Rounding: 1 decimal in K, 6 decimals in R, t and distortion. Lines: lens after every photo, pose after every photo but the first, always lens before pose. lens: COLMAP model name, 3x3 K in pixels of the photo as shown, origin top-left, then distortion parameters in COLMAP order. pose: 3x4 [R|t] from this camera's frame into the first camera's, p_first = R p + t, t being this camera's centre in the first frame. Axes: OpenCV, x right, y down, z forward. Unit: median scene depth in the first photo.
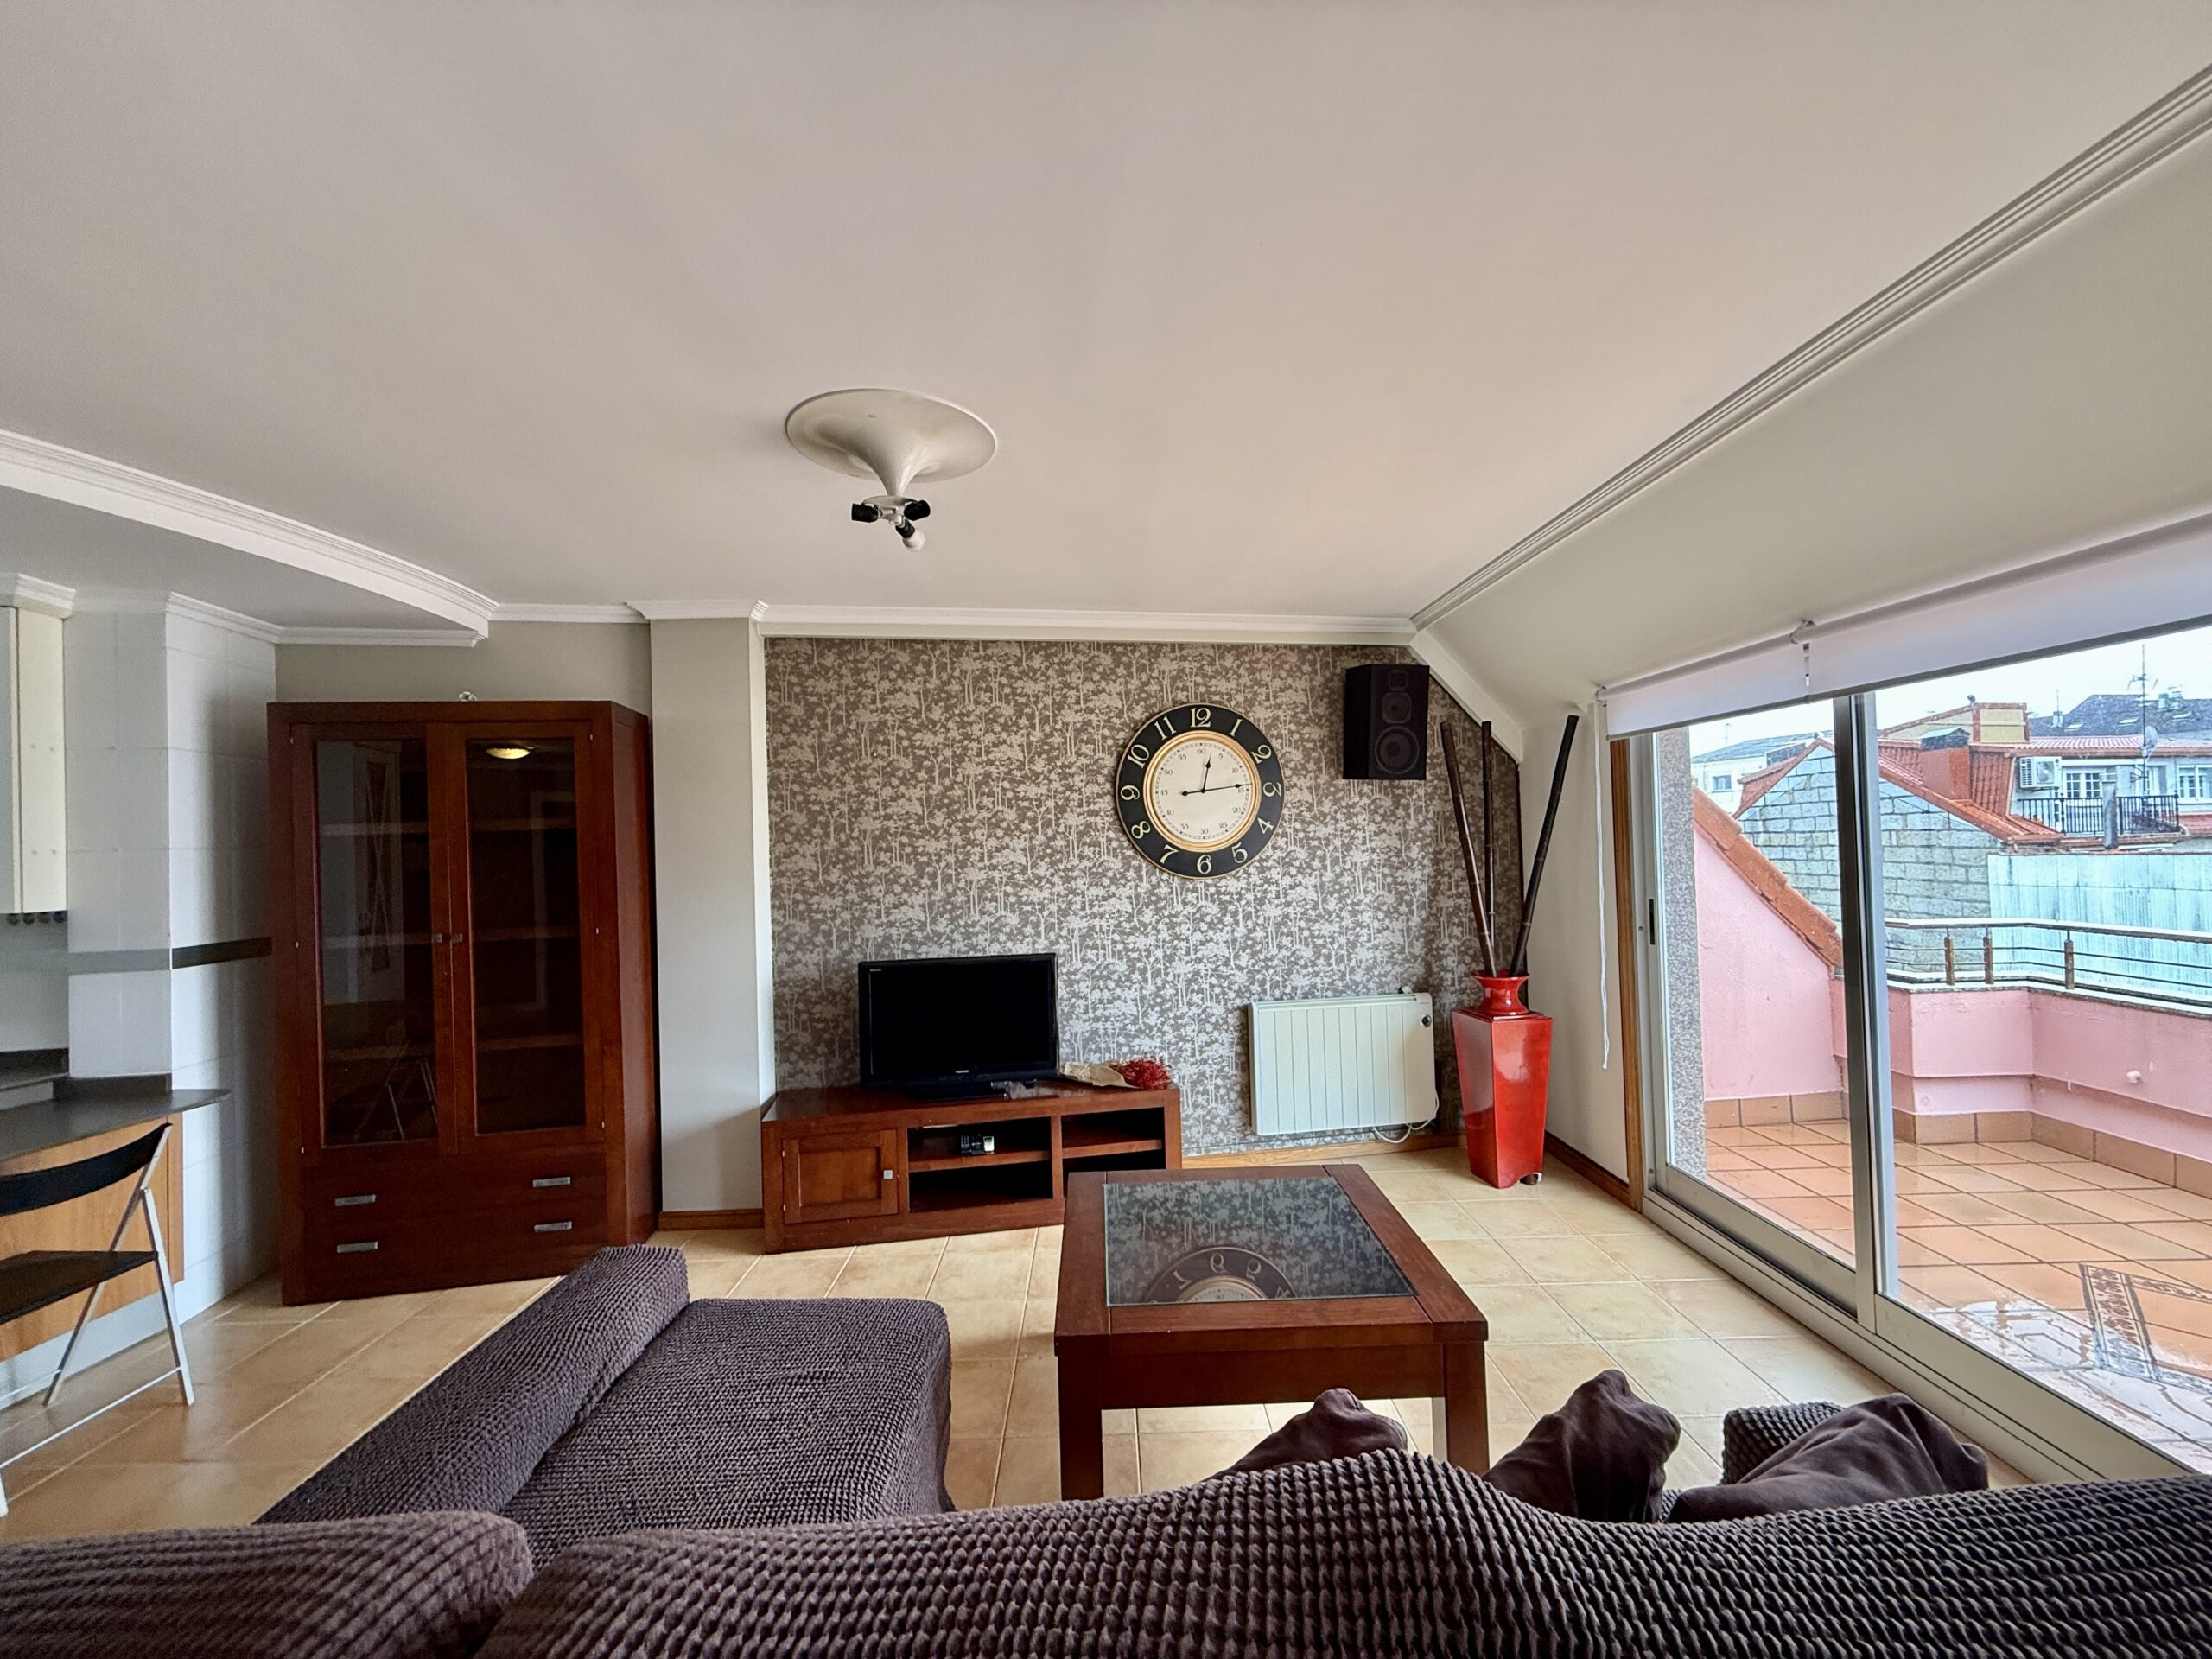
lens RADIAL K [[878.3, 0, 1101.2], [0, 878.3, 831.2], [0, 0, 1]] dist [0.000714, -0.000097]
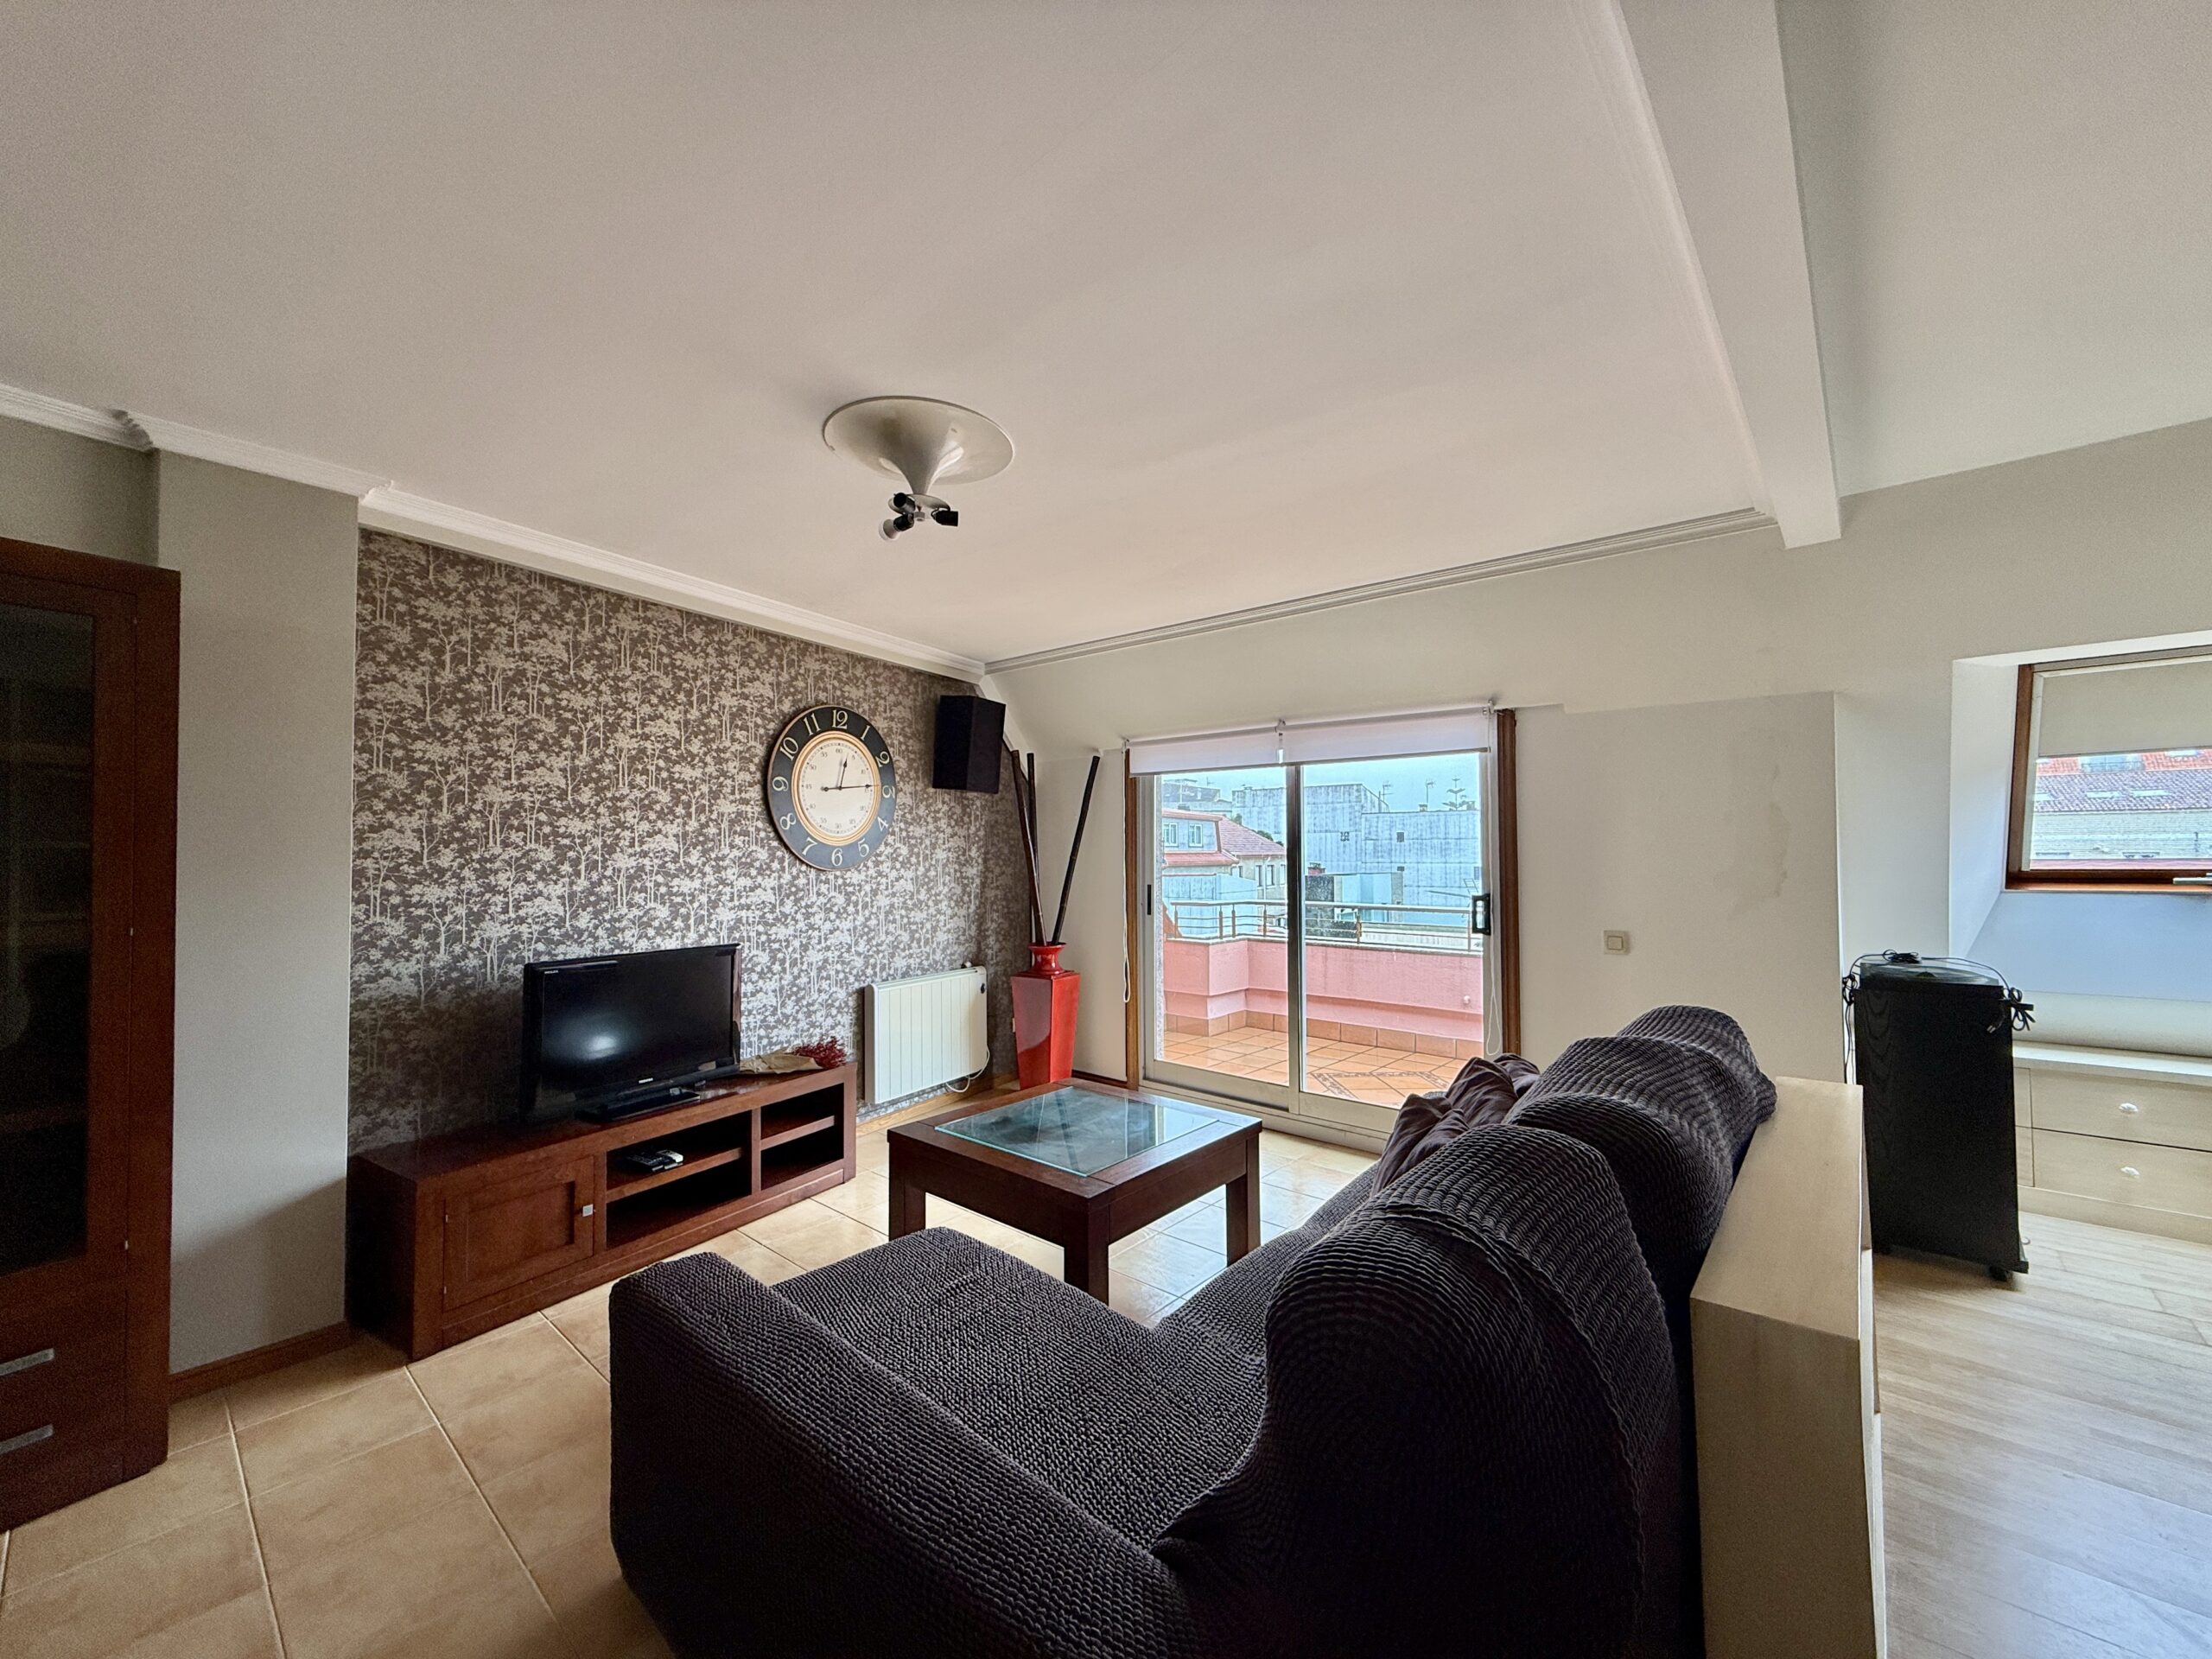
lens RADIAL K [[878.3, 0, 1101.2], [0, 878.3, 831.2], [0, 0, 1]] dist [0.000714, -0.000097]
pose [[0.660060, 0.045843, 0.749813, -0.477477], [-0.026468, 0.998936, -0.037775, 0.038654], [-0.750747, 0.005088, 0.660571, 0.059416]]
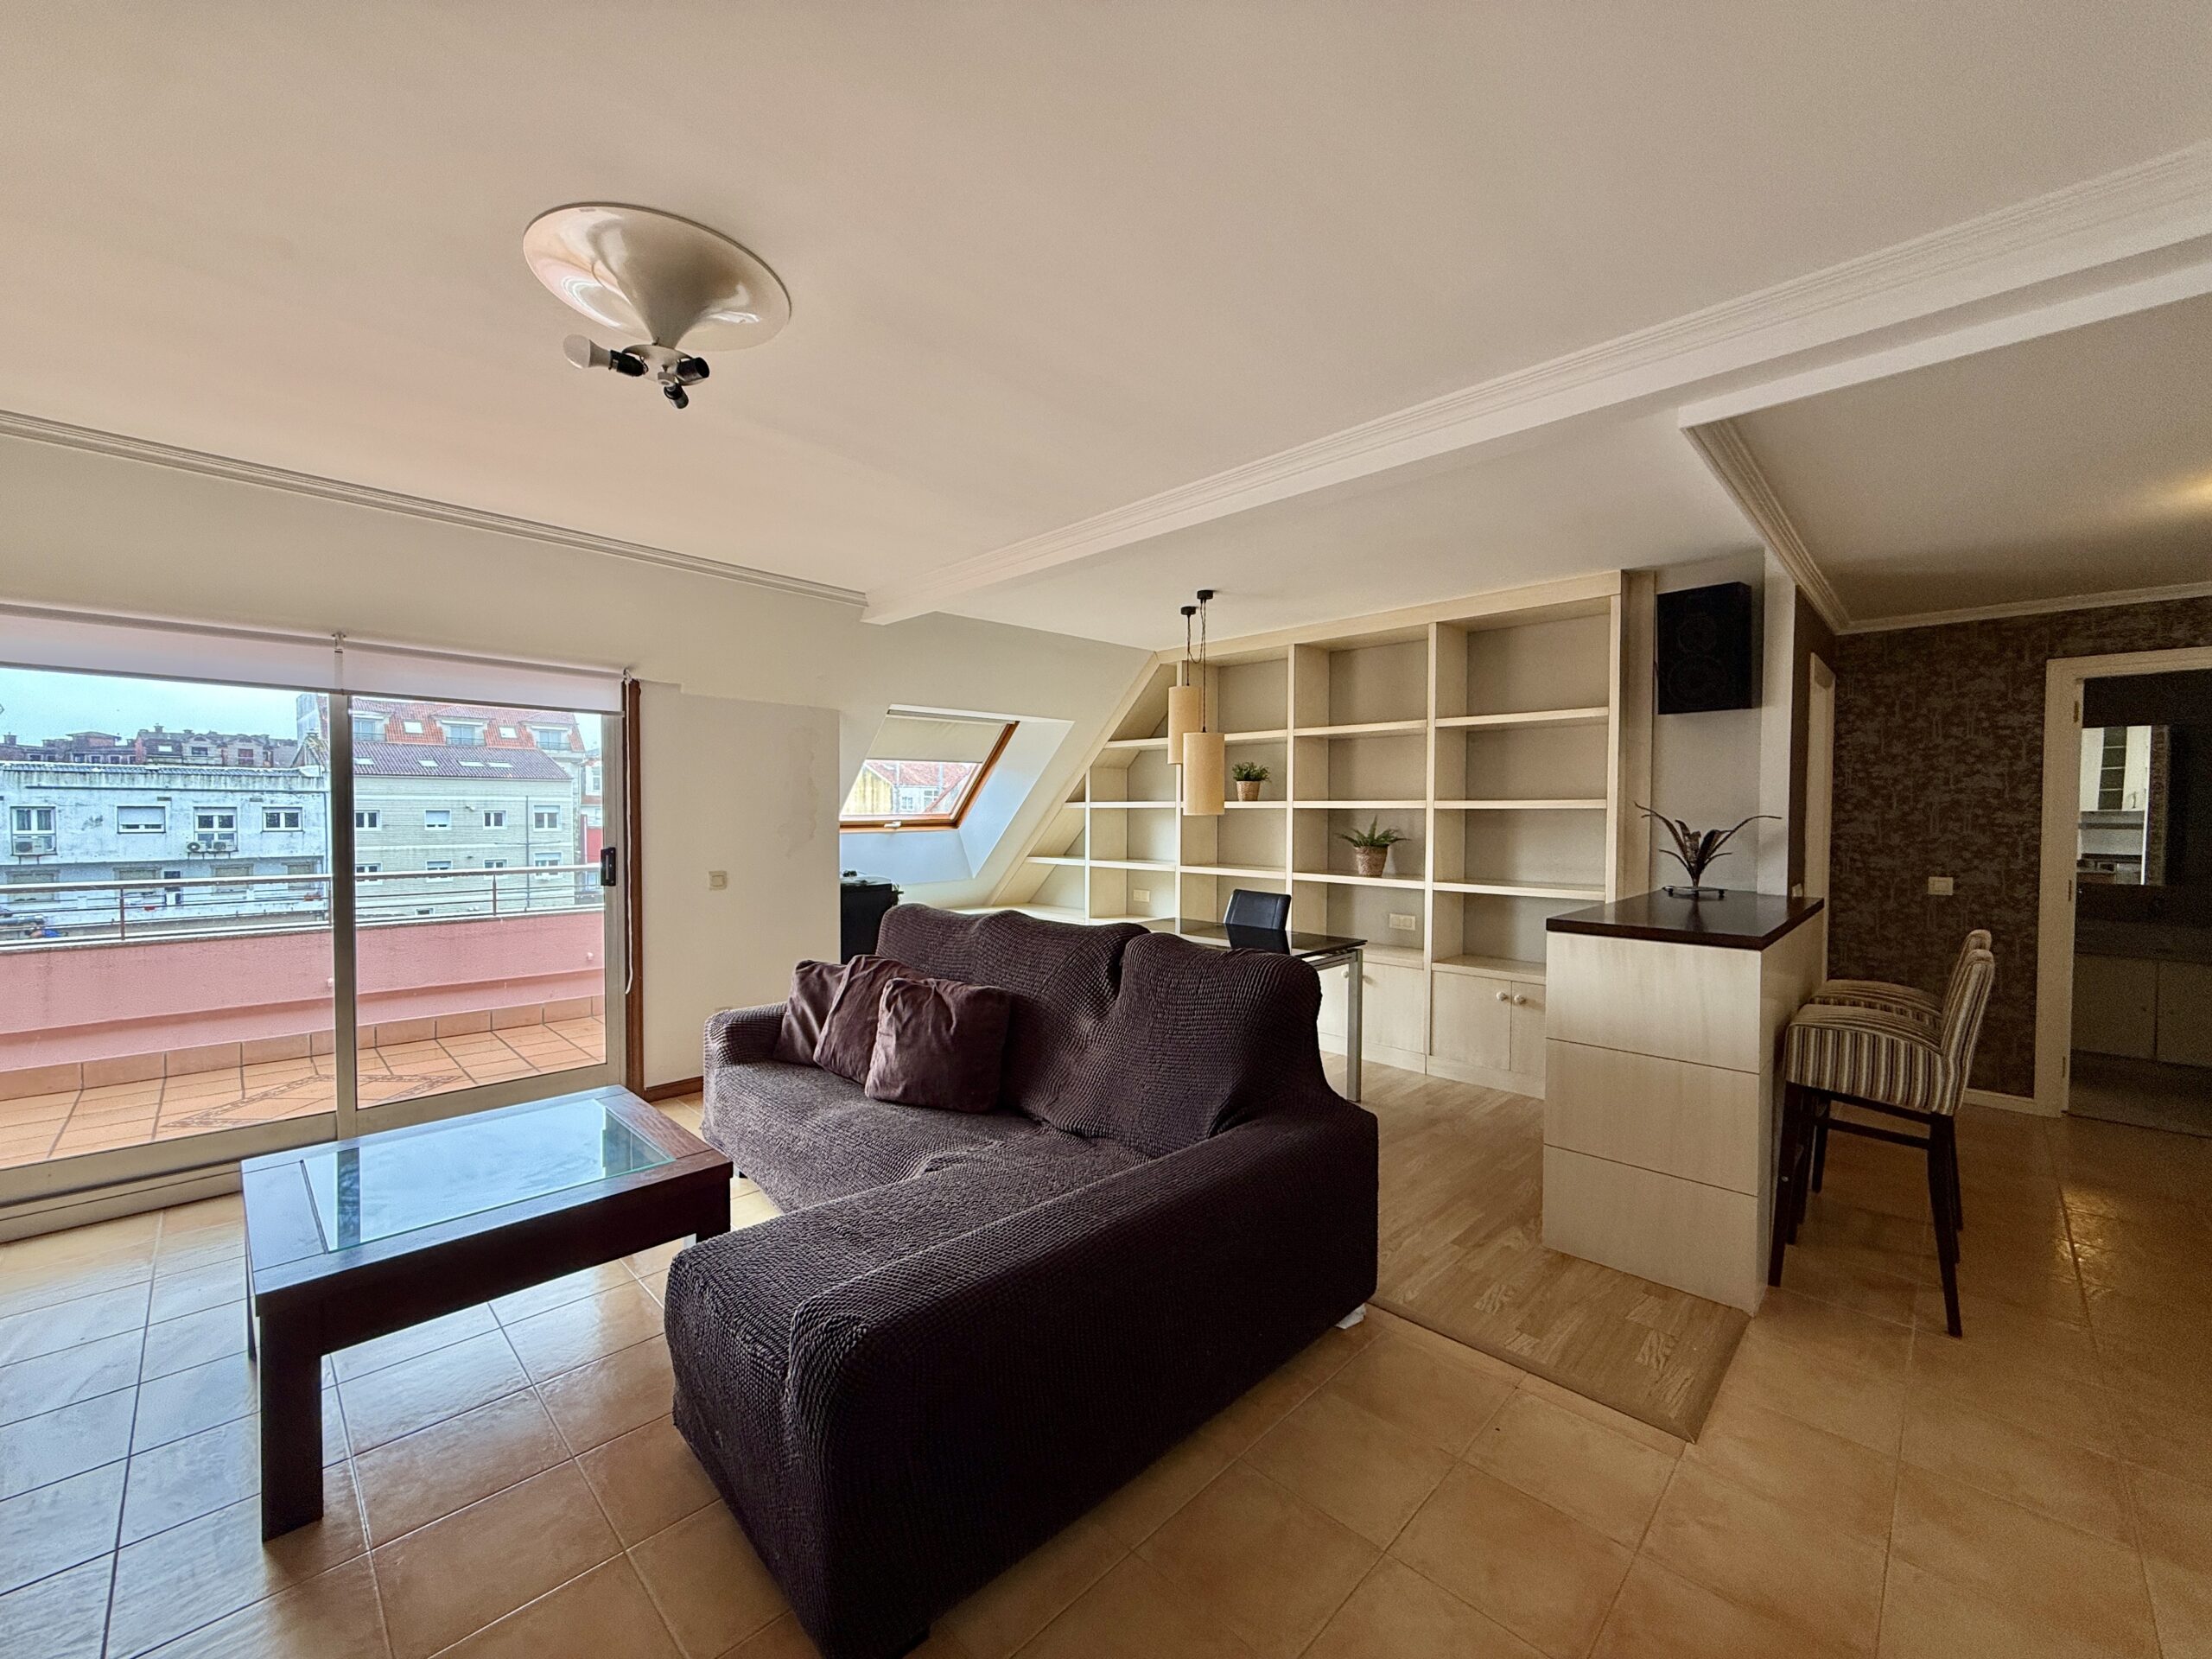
lens RADIAL K [[878.3, 0, 1101.2], [0, 878.3, 831.2], [0, 0, 1]] dist [0.000714, -0.000097]
pose [[-0.709698, 0.010384, 0.704430, -0.612430], [0.006491, 0.999945, -0.008201, 0.052424], [-0.704476, -0.001248, -0.709726, 0.705070]]
